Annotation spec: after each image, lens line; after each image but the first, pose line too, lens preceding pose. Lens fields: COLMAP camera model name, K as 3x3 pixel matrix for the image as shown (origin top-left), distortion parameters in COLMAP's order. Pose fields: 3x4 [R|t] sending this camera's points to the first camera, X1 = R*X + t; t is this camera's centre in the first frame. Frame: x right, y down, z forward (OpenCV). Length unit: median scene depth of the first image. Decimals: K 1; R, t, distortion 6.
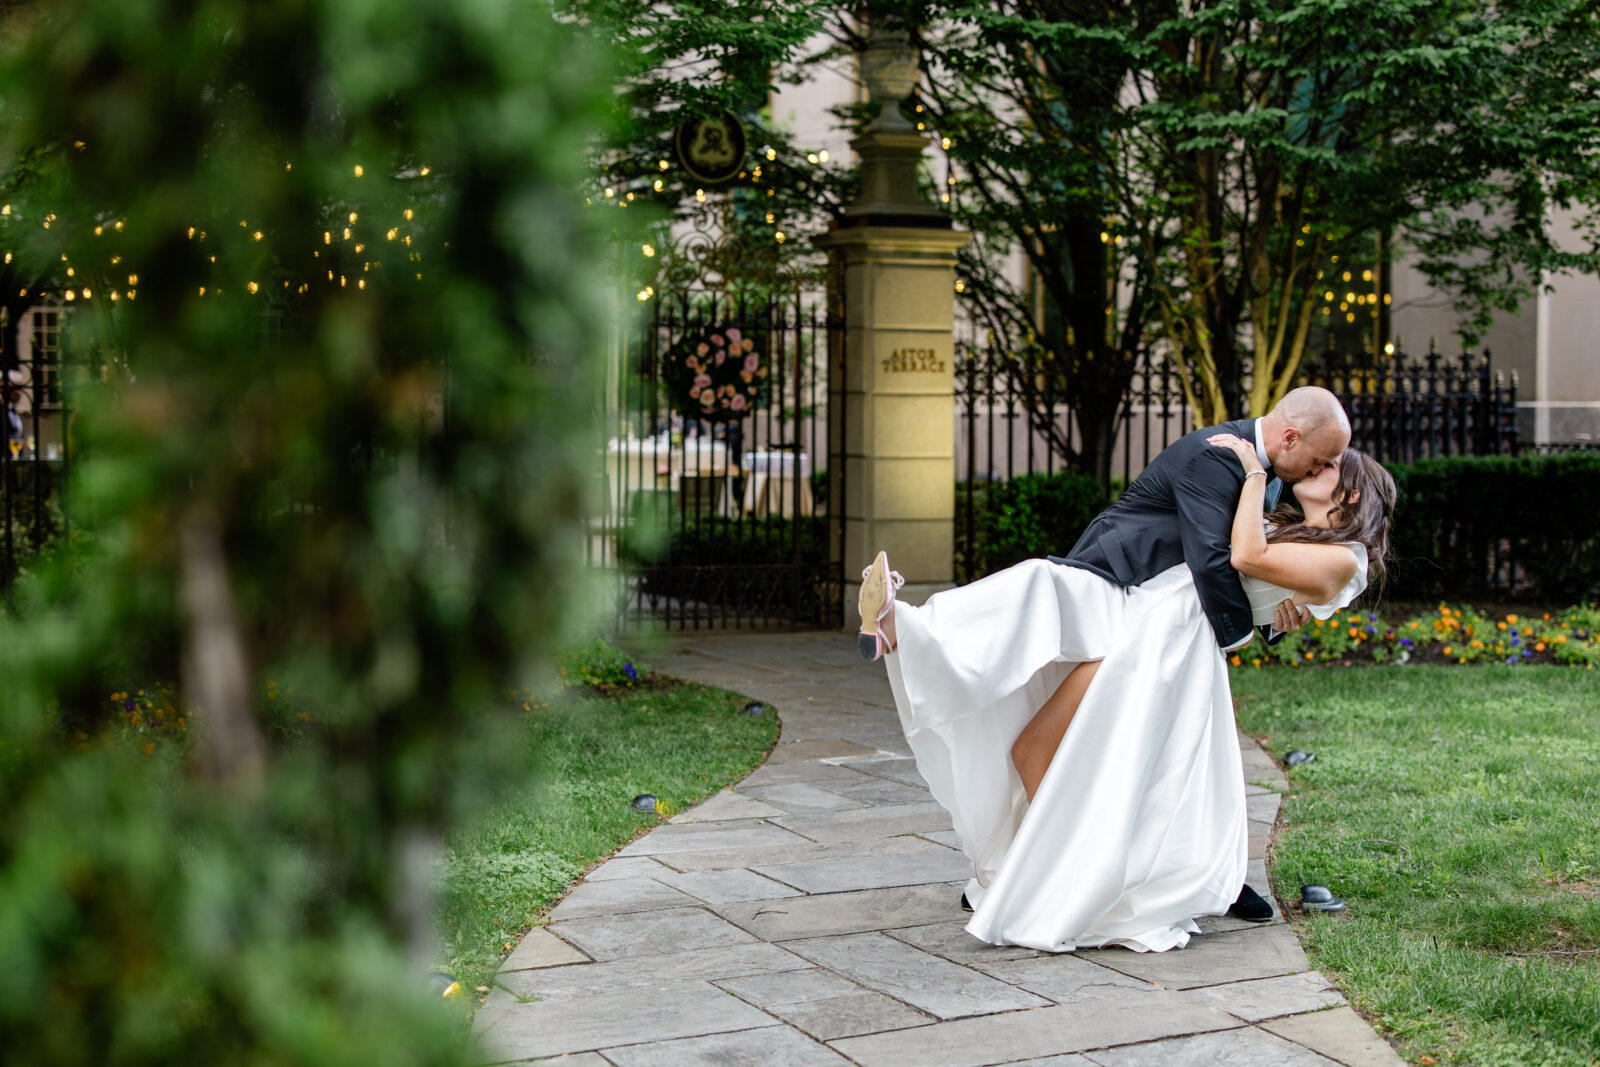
lens RADIAL K [[2246.6, 0, 800.0], [0, 2246.6, 533.5], [0, 0, 1]] dist [0.030282, 0.055759]
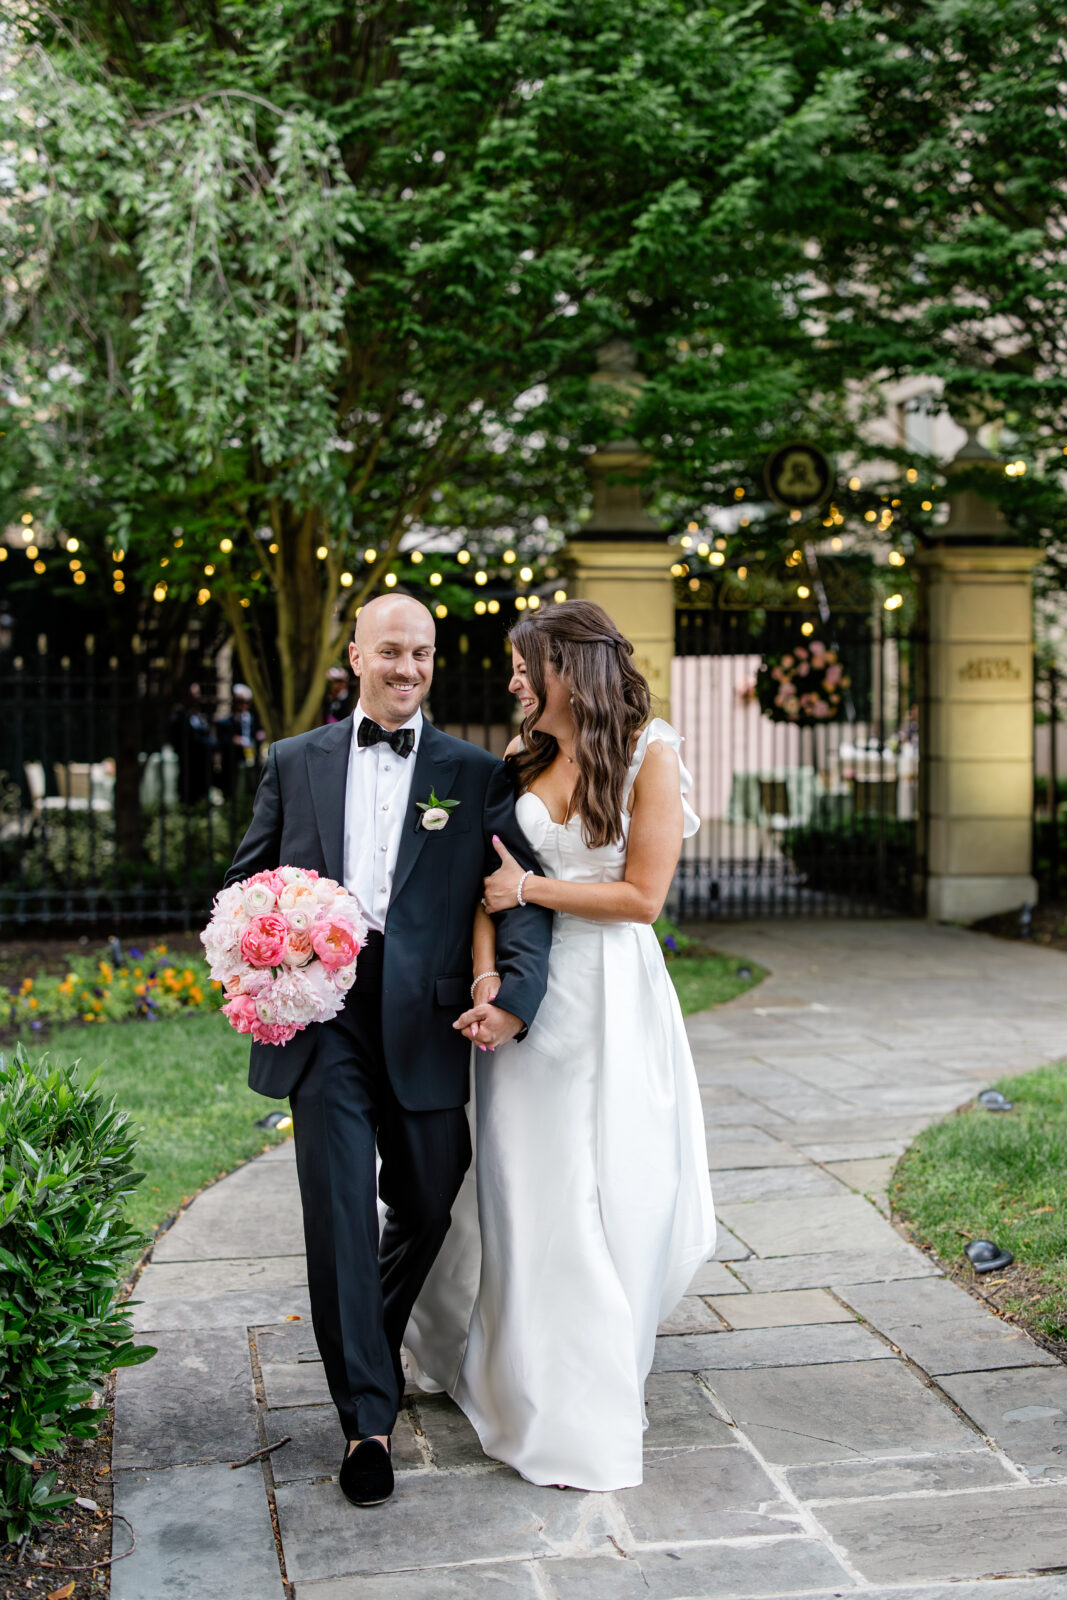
lens RADIAL K [[2264.5, 0, 533.5], [0, 2264.5, 800.0], [0, 0, 1]] dist [0.001072, -0.002958]
pose [[0.968691, 0.002166, -0.248260, 0.133997], [-0.006826, 0.999816, -0.017913, 0.008450], [0.248176, 0.019047, 0.968528, -0.133929]]
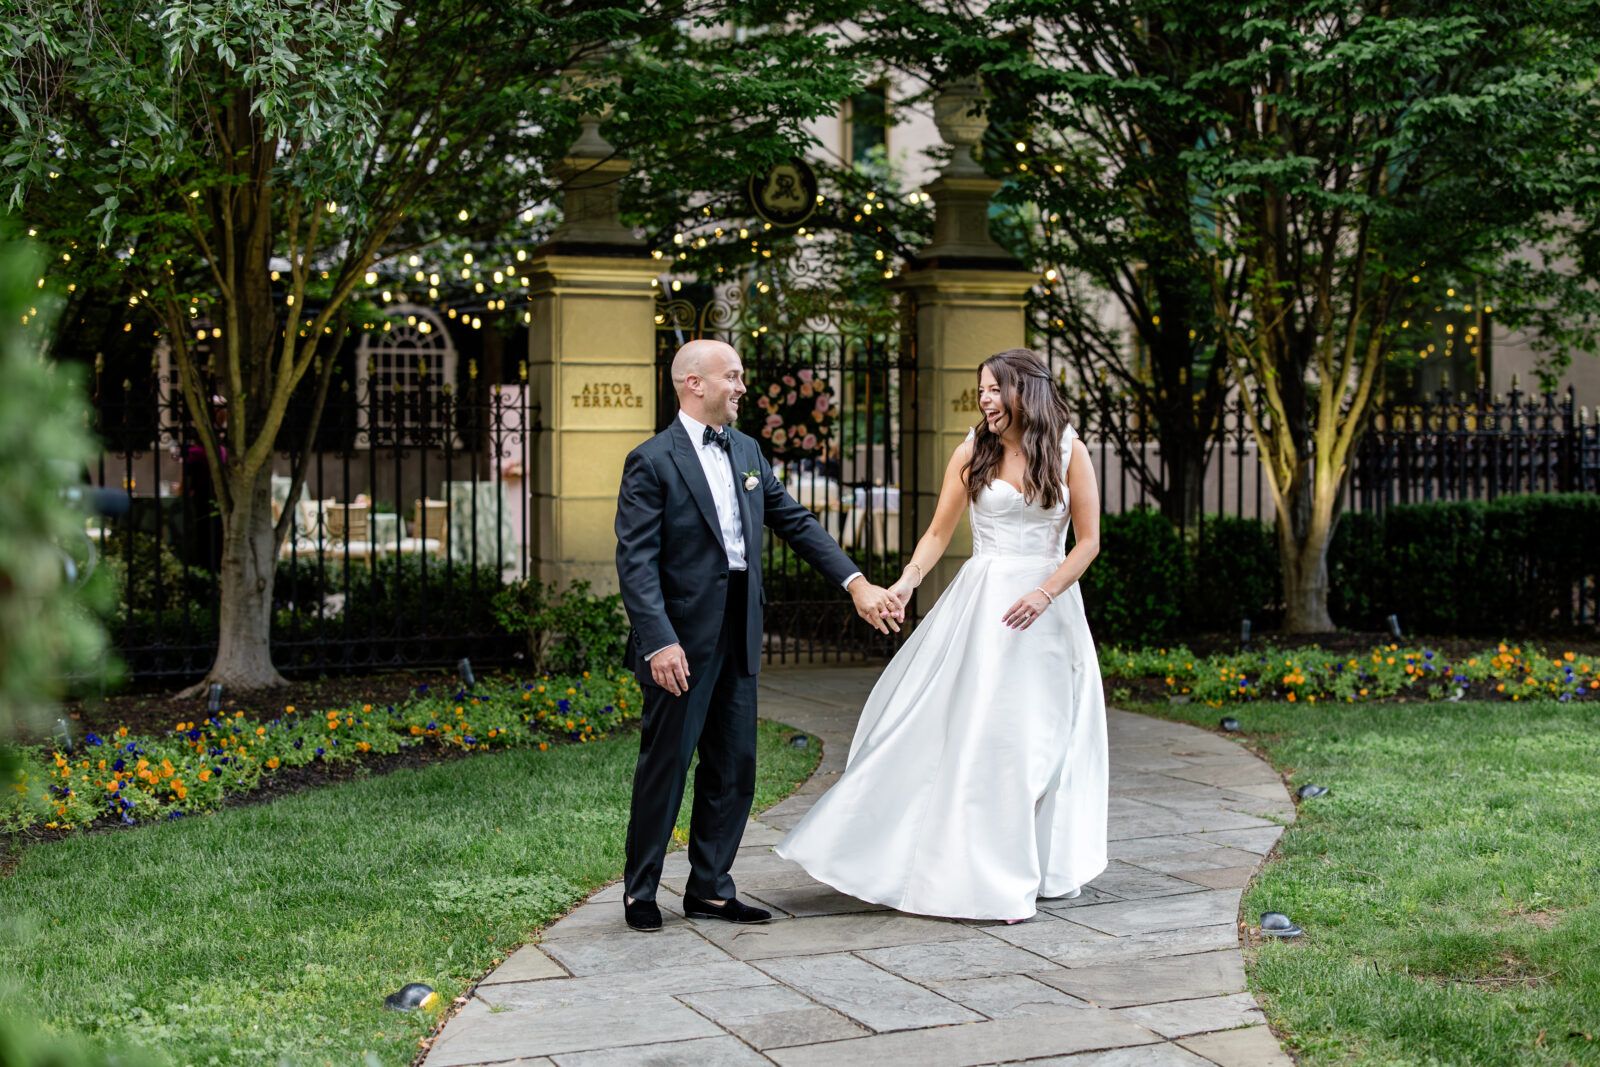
lens RADIAL K [[2246.6, 0, 800.0], [0, 2246.6, 533.5], [0, 0, 1]] dist [0.030282, 0.055759]
pose [[0.998379, 0.000307, -0.056908, 0.031563], [-0.001158, 0.999888, -0.014923, -0.001537], [0.056897, 0.014965, 0.998268, -0.025054]]
